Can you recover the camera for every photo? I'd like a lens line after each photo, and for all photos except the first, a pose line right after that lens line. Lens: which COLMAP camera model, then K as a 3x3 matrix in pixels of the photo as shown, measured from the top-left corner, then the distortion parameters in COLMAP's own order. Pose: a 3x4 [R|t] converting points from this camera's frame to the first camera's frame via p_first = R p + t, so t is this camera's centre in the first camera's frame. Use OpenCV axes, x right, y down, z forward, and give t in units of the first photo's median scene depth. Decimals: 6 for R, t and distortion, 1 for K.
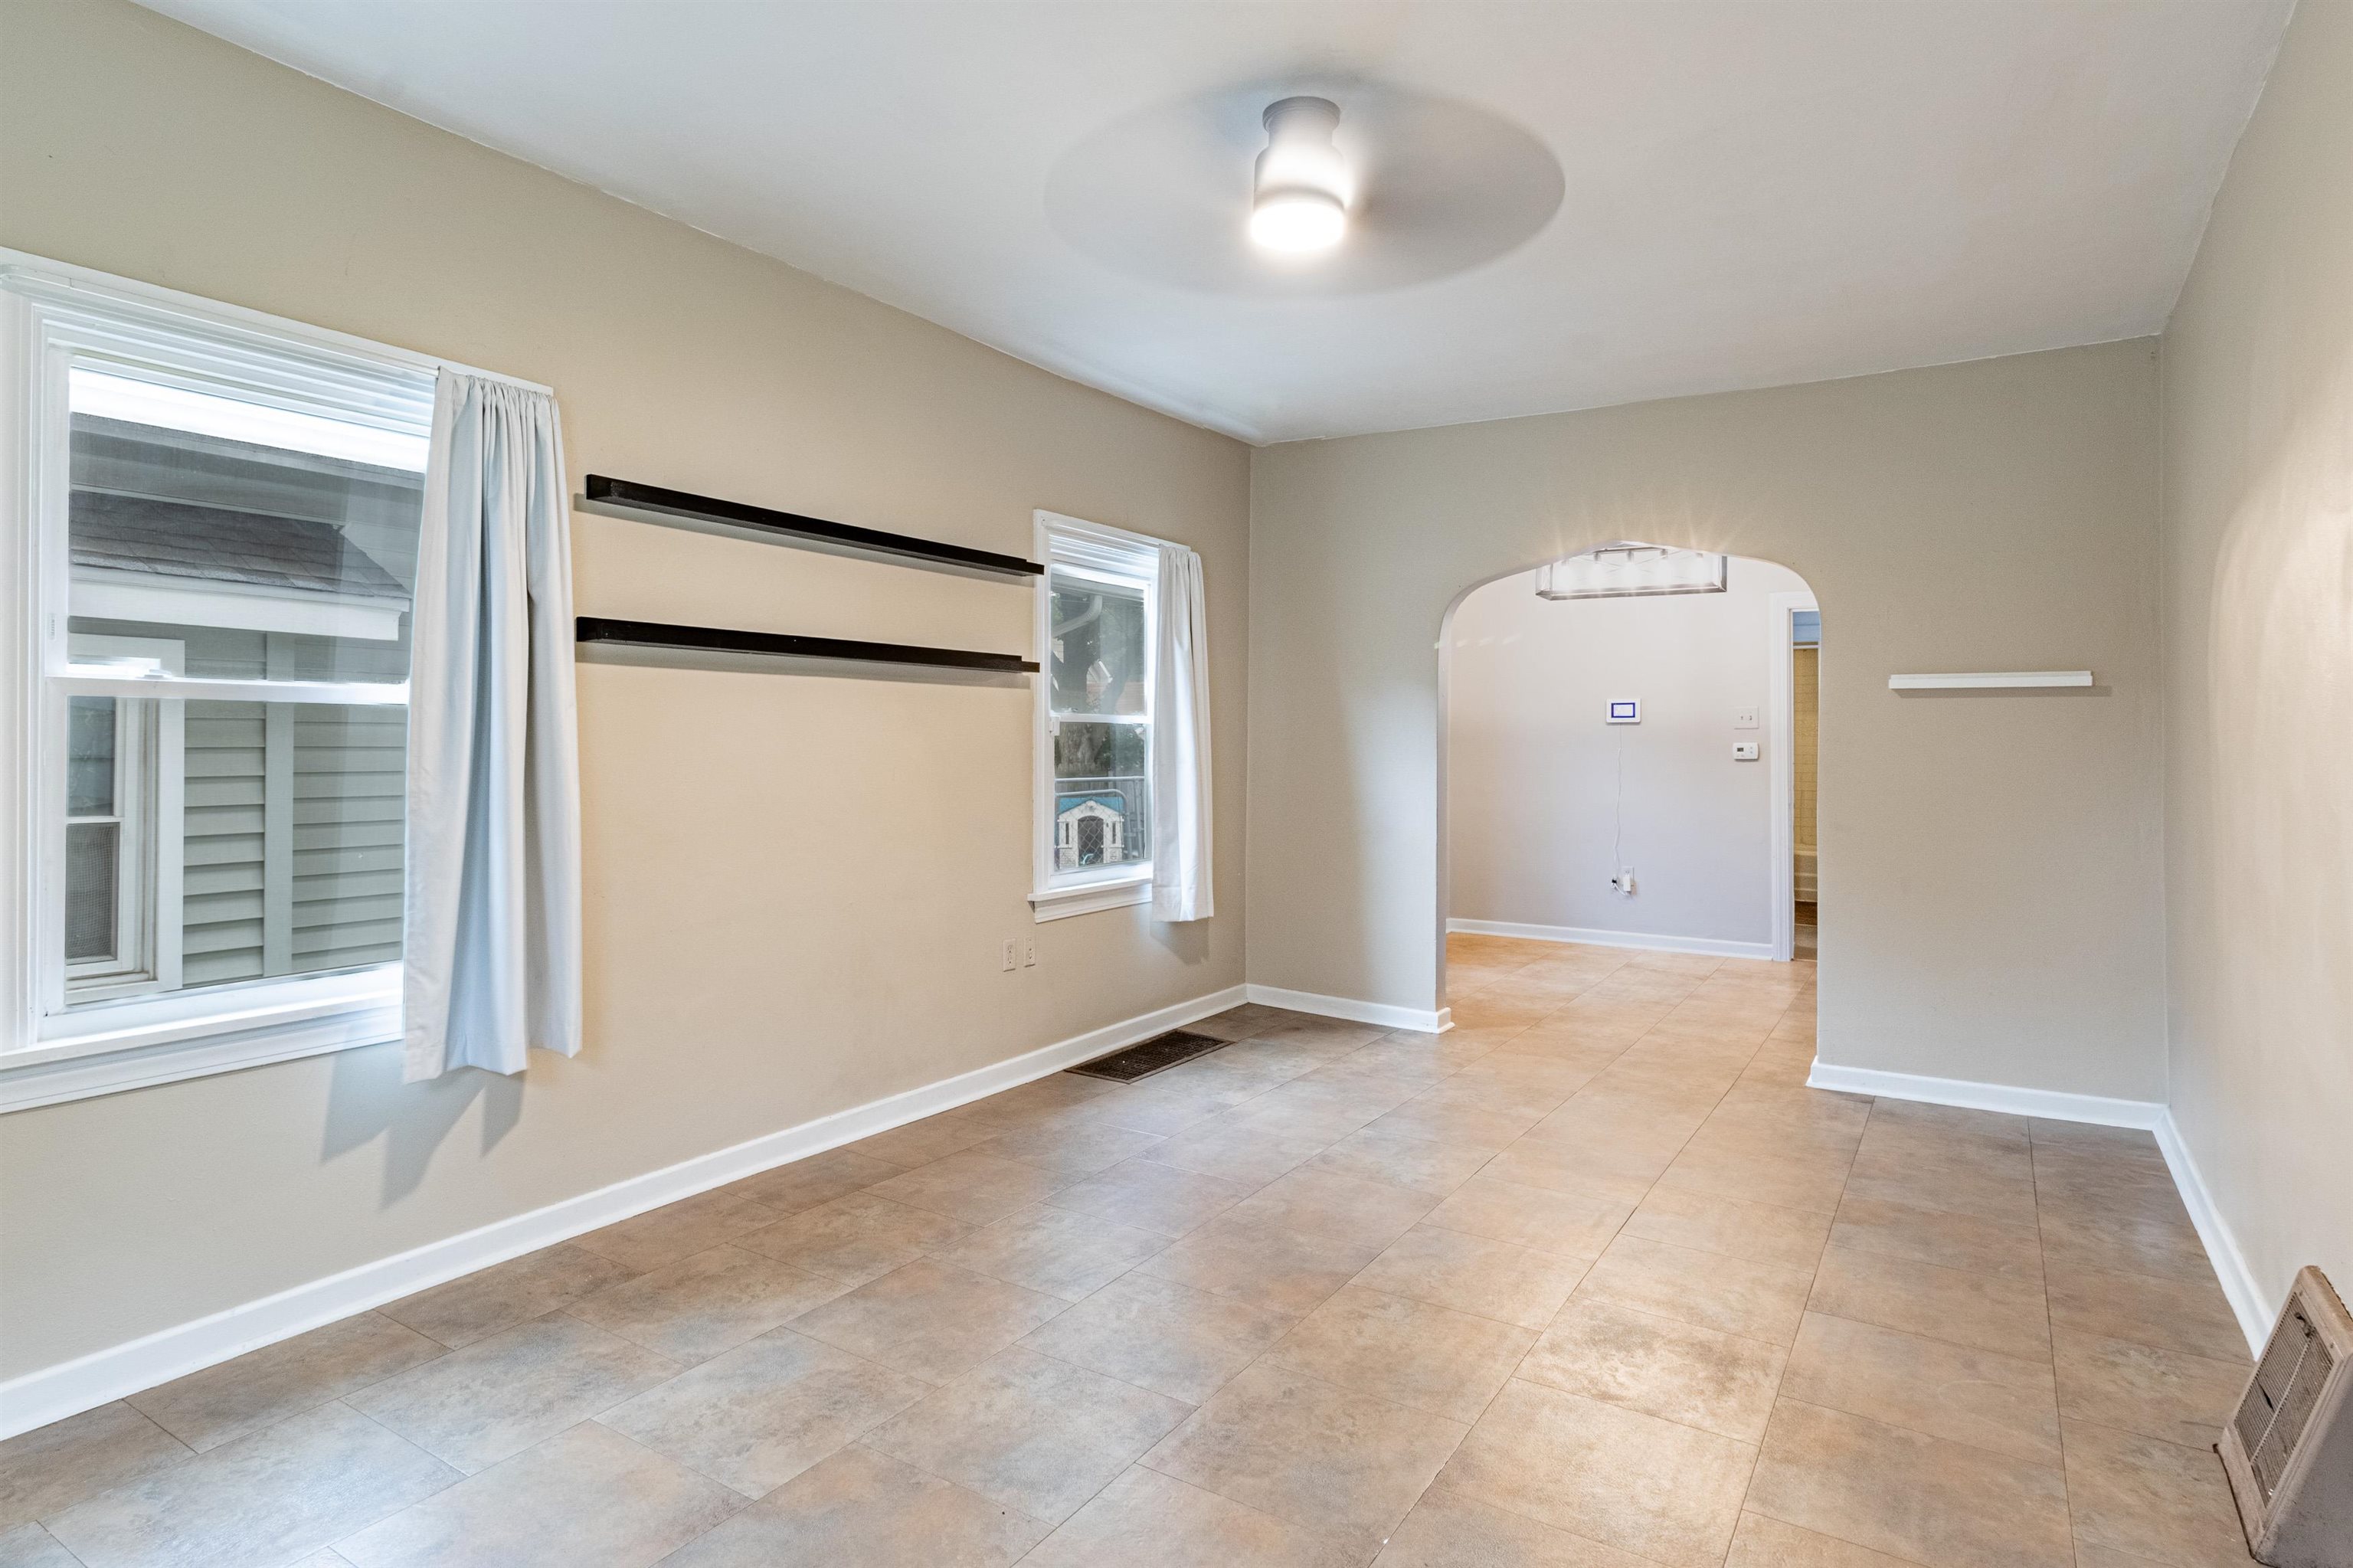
lens RADIAL K [[1292.5, 0, 1126.4], [0, 1292.5, 735.7], [0, 0, 1]] dist [0.001440, -0.000302]
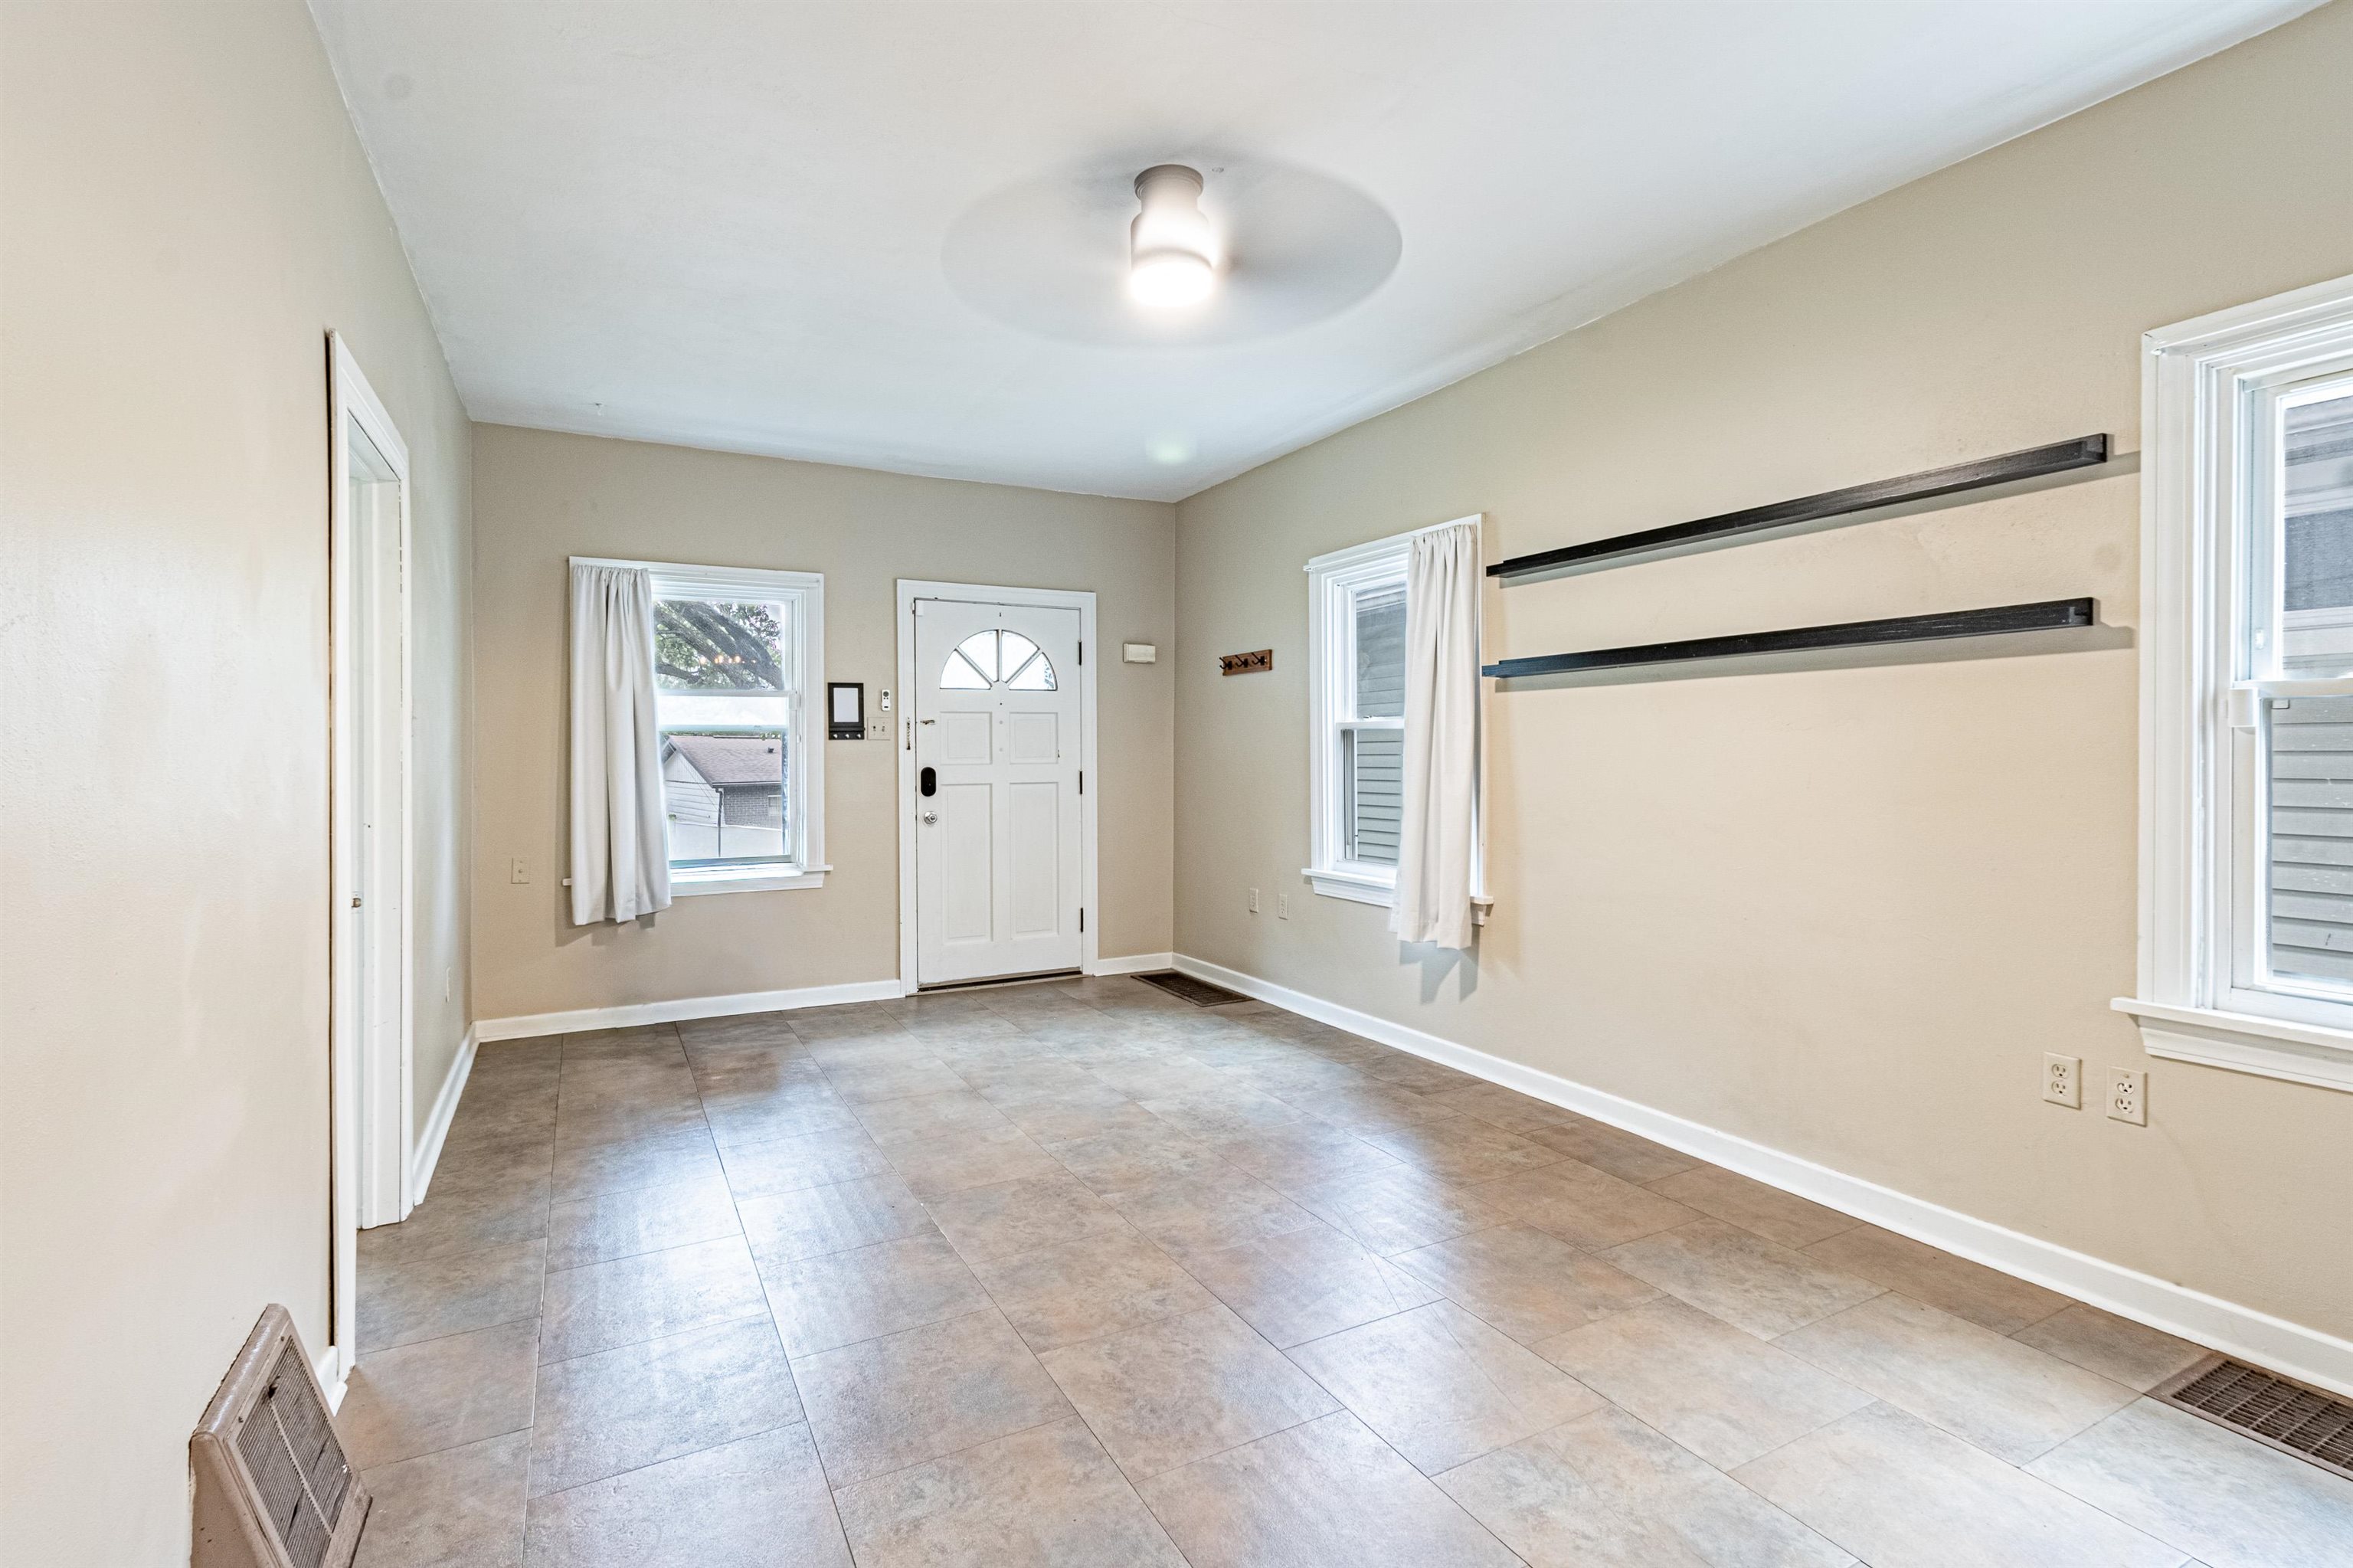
lens RADIAL K [[1102.5, 0, 1157.4], [0, 1102.5, 754.7], [0, 0, 1]] dist [0.006677, -0.000734]
pose [[-0.486361, -0.000779, -0.873758, 0.778142], [0.007313, 0.999961, -0.004963, 0.015524], [0.873727, -0.008804, -0.486336, 1.159158]]
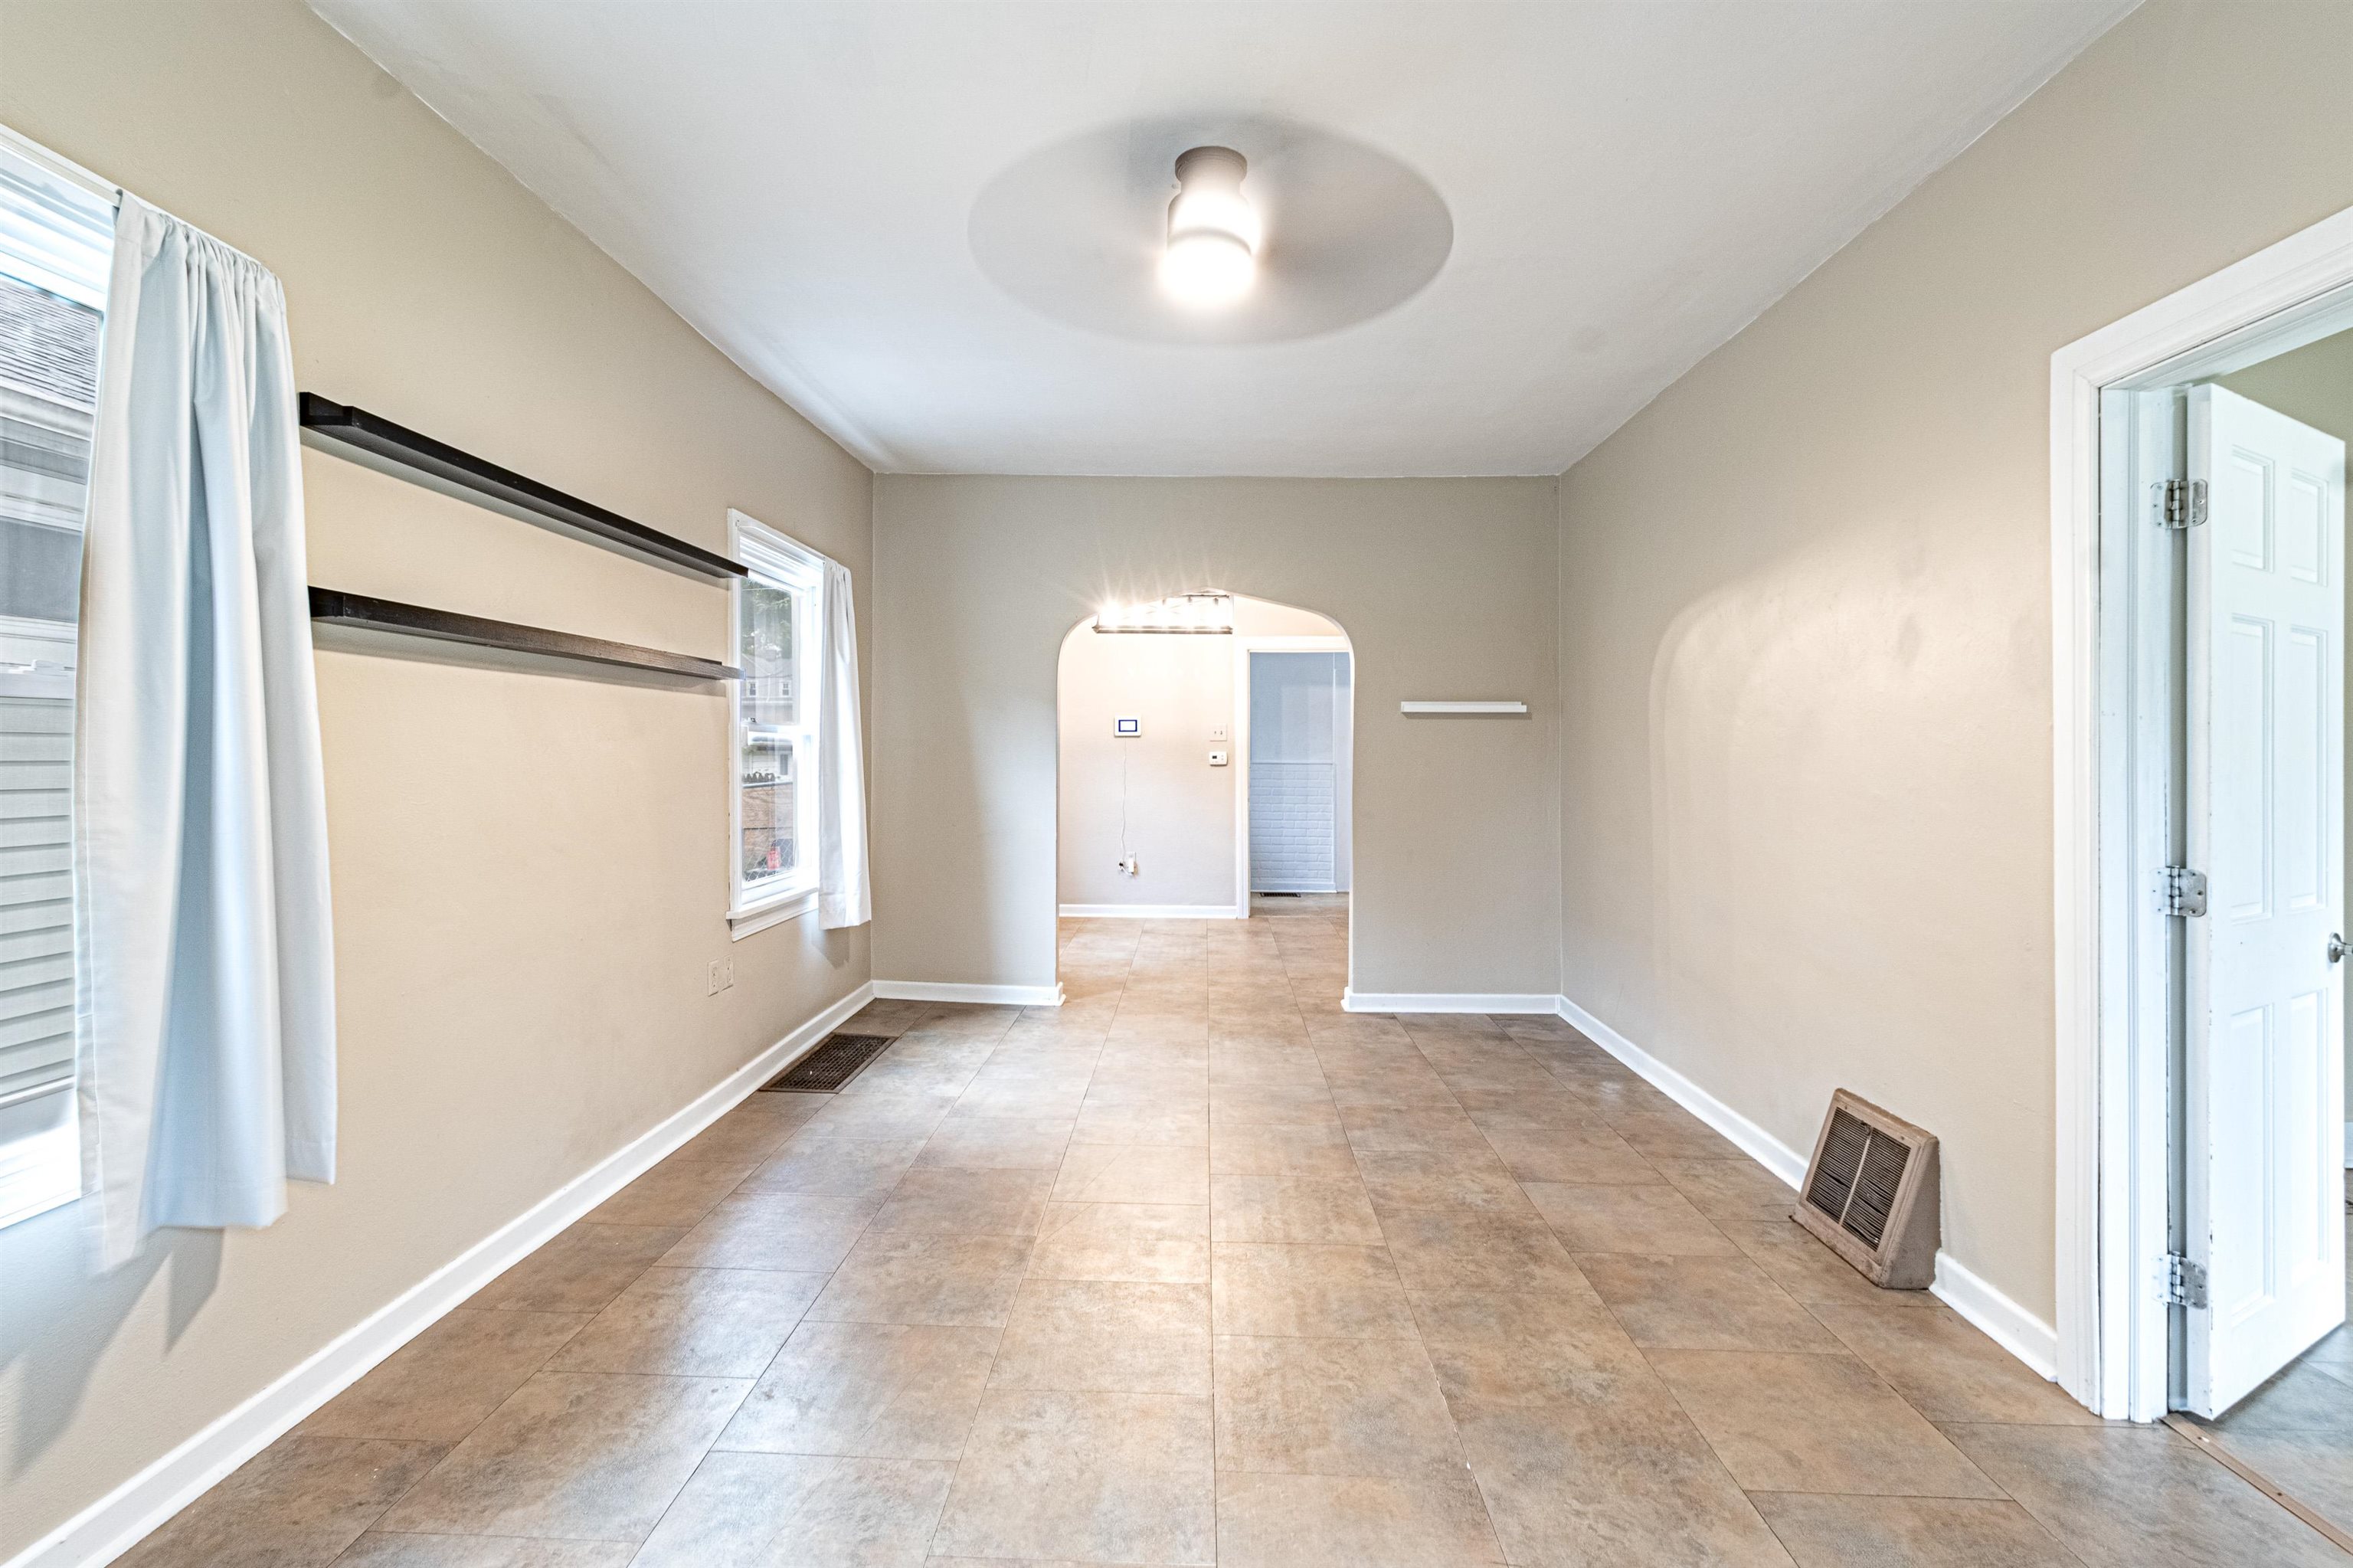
lens RADIAL K [[1102.5, 0, 1157.4], [0, 1102.5, 754.7], [0, 0, 1]] dist [0.006677, -0.000734]
pose [[0.856051, -0.003848, 0.516878, -0.302108], [-0.000190, 0.999970, 0.007759, -0.000302], [-0.516892, -0.006740, 0.856024, 0.186577]]
